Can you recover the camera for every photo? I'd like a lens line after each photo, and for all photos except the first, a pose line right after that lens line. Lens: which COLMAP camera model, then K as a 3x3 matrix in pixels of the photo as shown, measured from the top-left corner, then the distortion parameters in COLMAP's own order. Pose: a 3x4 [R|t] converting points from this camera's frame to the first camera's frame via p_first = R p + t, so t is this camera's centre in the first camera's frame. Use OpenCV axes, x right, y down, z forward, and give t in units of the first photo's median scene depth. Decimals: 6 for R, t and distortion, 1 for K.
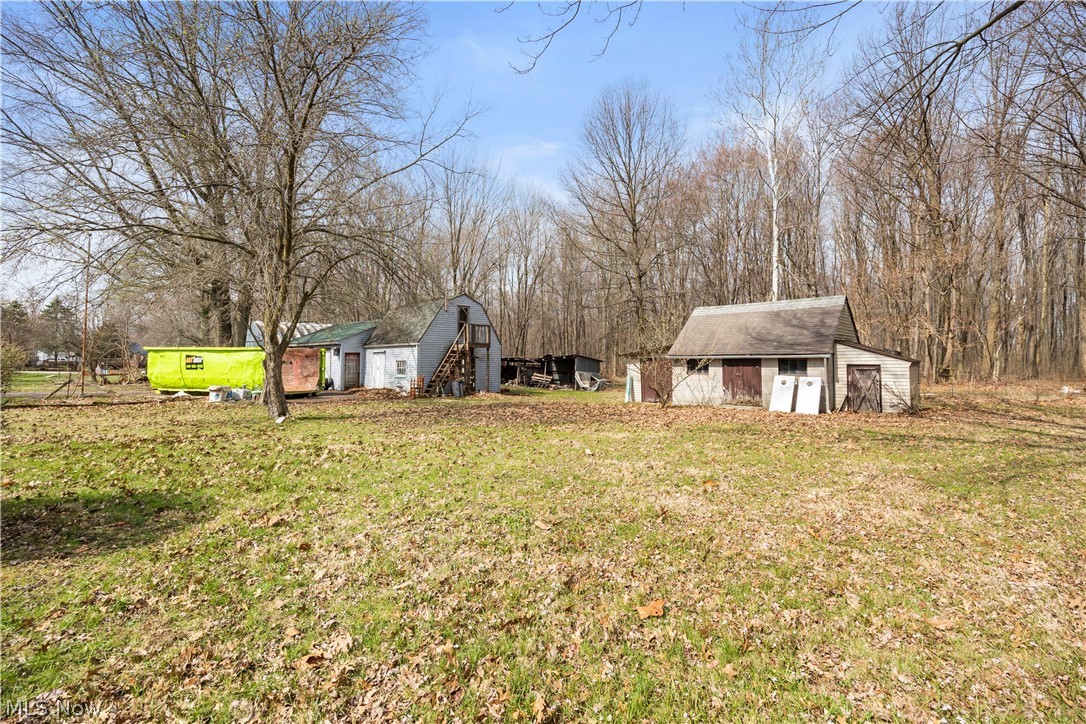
lens RADIAL K [[465.9, 0, 543.0], [0, 465.9, 362.0], [0, 0, 1]] dist [-0.020303, 0.000066]
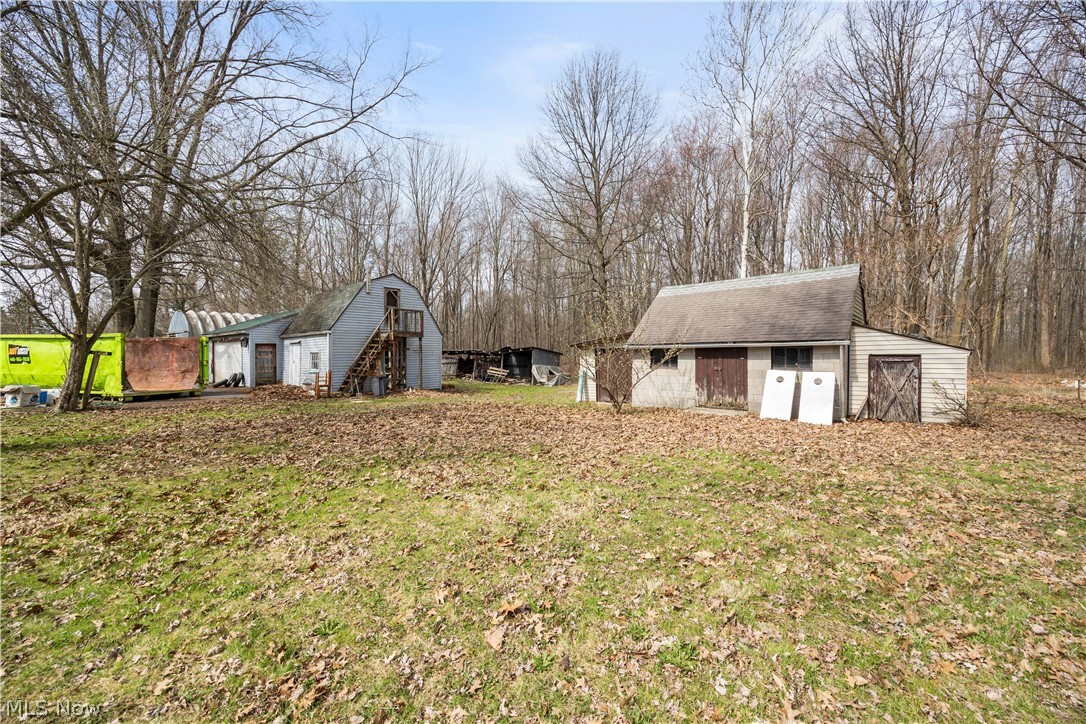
lens RADIAL K [[421.6, 0, 536.3], [0, 421.6, 377.4], [0, 0, 1]] dist [0.029426, -0.000023]
pose [[0.999495, -0.003420, 0.031577, 0.075393], [0.001806, 0.998696, 0.051013, 0.003684], [-0.031711, -0.050930, 0.998199, 0.233068]]
